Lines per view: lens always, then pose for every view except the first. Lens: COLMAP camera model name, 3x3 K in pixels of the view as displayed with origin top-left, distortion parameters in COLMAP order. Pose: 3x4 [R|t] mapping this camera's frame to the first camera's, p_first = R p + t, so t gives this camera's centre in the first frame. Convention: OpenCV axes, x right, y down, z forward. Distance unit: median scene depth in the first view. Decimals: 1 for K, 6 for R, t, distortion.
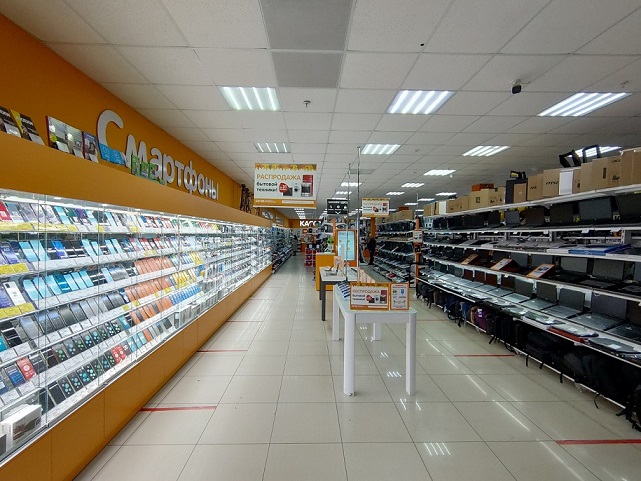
lens RADIAL K [[302.2, 0, 318.5], [0, 302.2, 237.8], [0, 0, 1]] dist [0.012398, -0.000431]
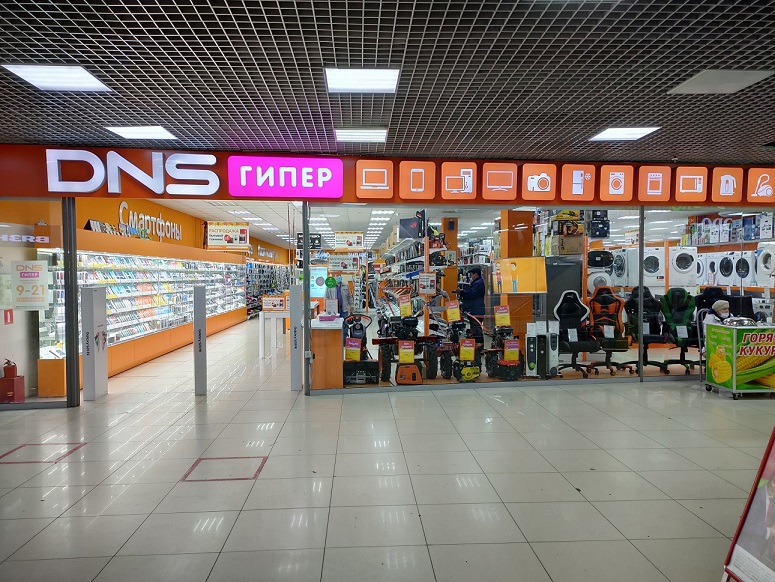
lens RADIAL K [[594.3, 0, 387.5], [0, 594.3, 291.0], [0, 0, 1]] dist [0.035072, -0.016421]
pose [[0.999631, -0.015449, 0.022349, 0.641178], [0.015084, 0.999751, 0.016421, 0.064730], [-0.022597, -0.016078, 0.999615, -2.081282]]
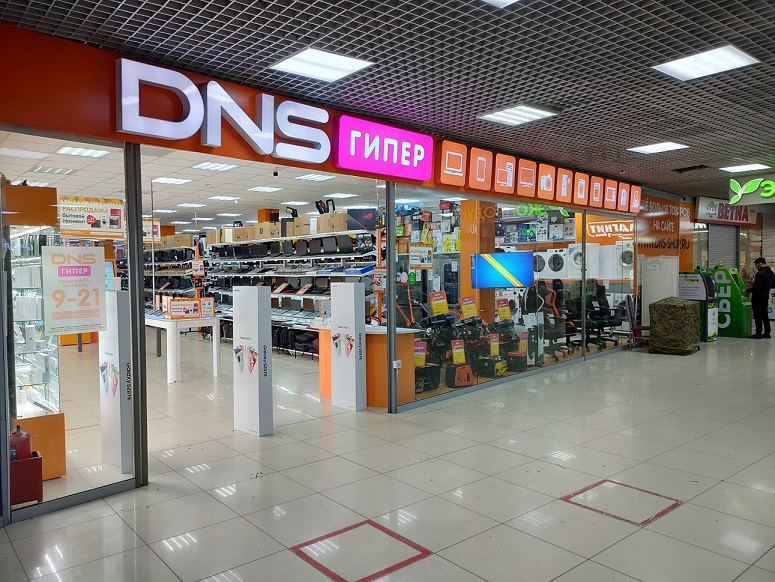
lens RADIAL K [[594.3, 0, 387.5], [0, 594.3, 291.0], [0, 0, 1]] dist [0.035072, -0.016421]
pose [[0.784644, -0.040463, 0.618625, -0.645387], [0.024826, 0.999118, 0.033862, 0.041537], [-0.619449, -0.011212, 0.784957, -1.378603]]
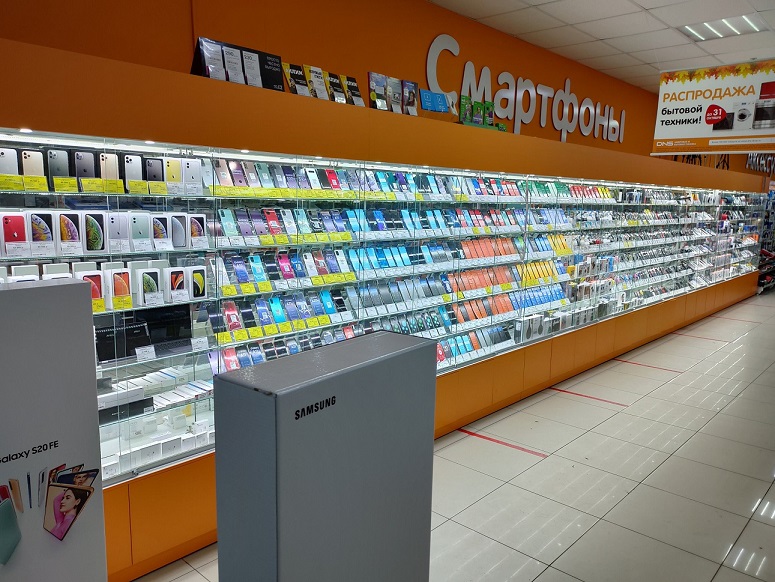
lens RADIAL K [[594.3, 0, 387.5], [0, 594.3, 291.0], [0, 0, 1]] dist [0.035072, -0.016421]
pose [[0.719586, 0.107324, -0.686059, 0.228293], [-0.018613, 0.990610, 0.135443, 0.004133], [0.694154, -0.084693, 0.714827, -0.150099]]
